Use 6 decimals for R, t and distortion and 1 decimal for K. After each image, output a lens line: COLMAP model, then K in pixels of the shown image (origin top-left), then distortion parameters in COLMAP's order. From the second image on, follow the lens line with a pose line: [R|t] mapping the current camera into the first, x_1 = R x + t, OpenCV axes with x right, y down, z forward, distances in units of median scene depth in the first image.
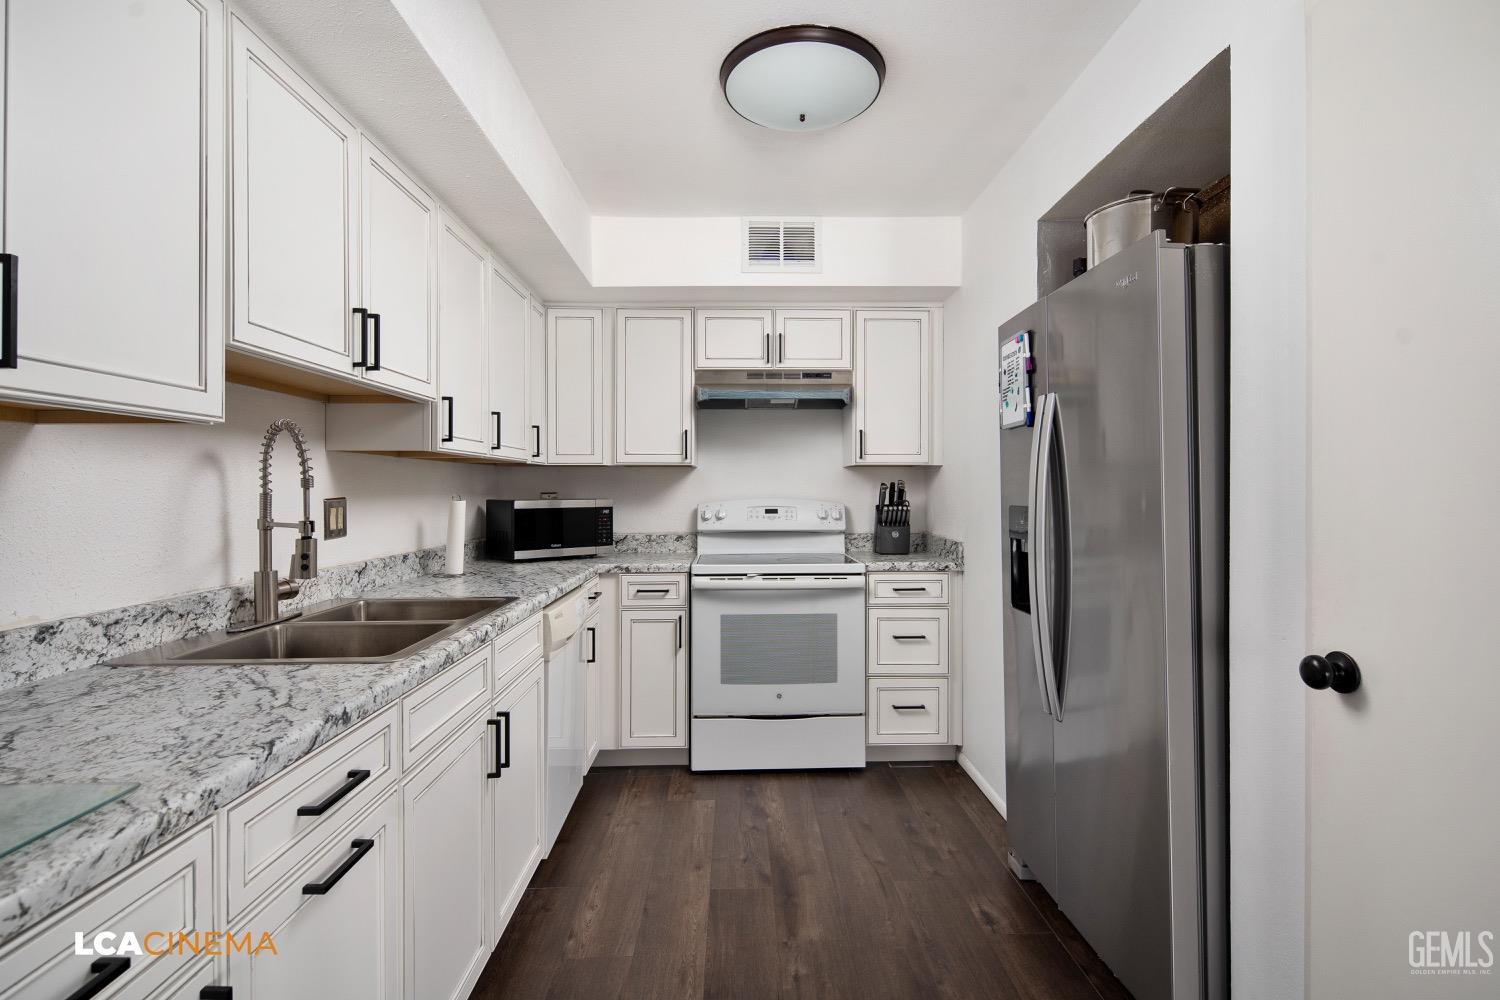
lens RADIAL K [[736.4, 0, 753.2], [0, 736.4, 472.5], [0, 0, 1]] dist [0.004561, -0.001288]
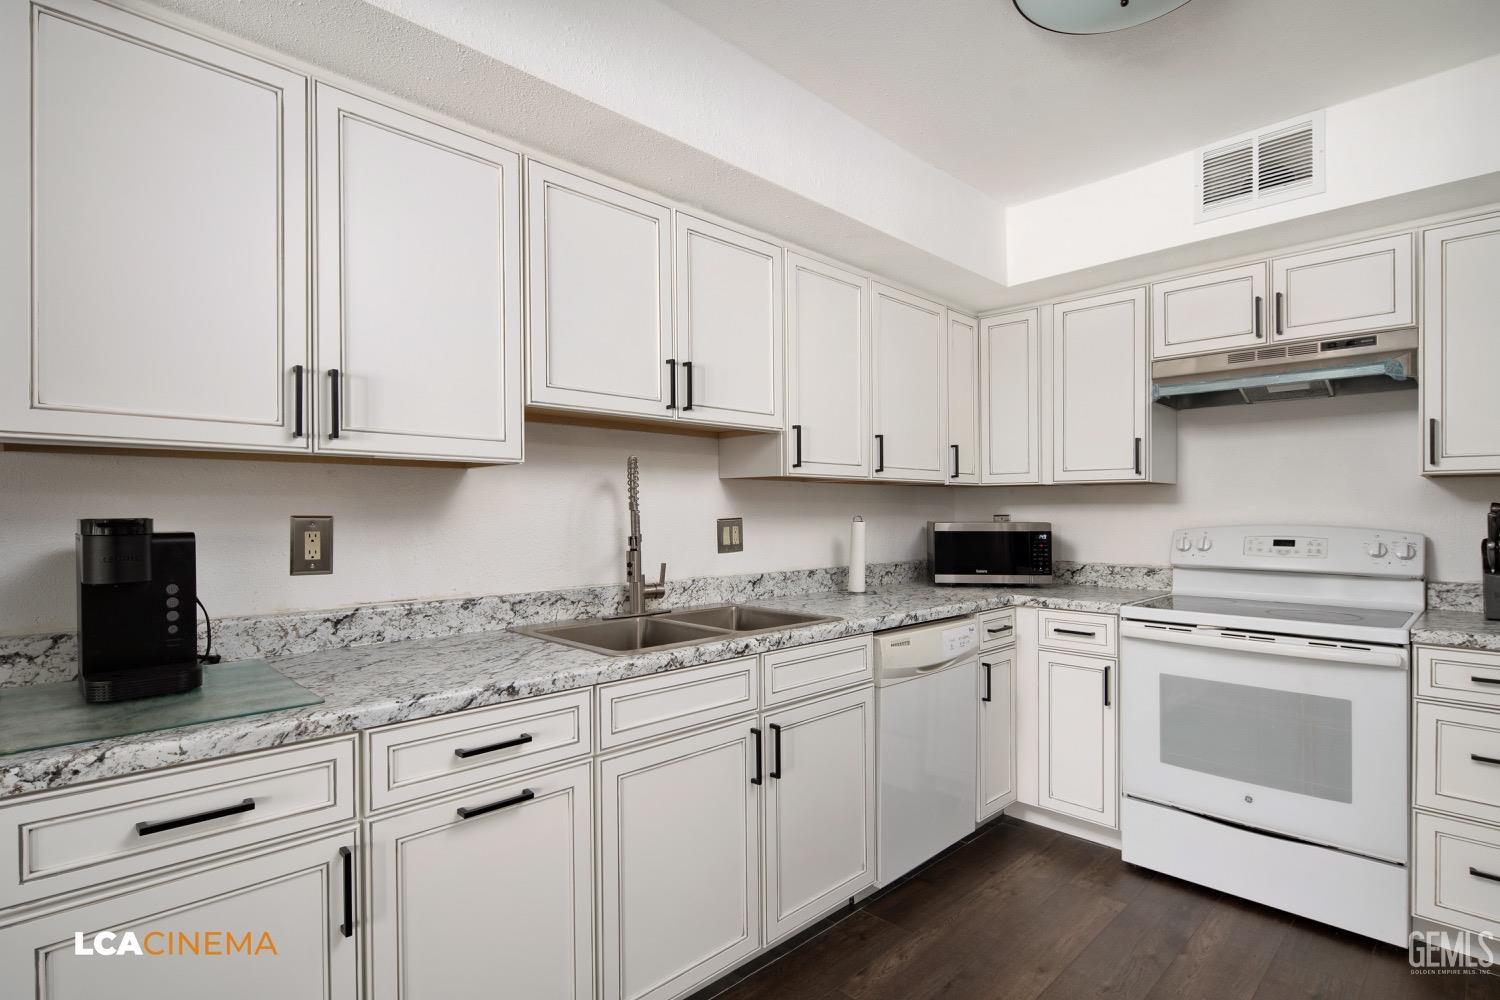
lens RADIAL K [[739.3, 0, 755.7], [0, 739.3, 502.0], [0, 0, 1]] dist [0.000953, -0.000399]
pose [[0.679512, -0.006266, -0.733637, 0.269762], [0.014772, 0.999878, 0.005142, 0.002163], [0.733515, -0.014331, 0.679522, 0.177882]]
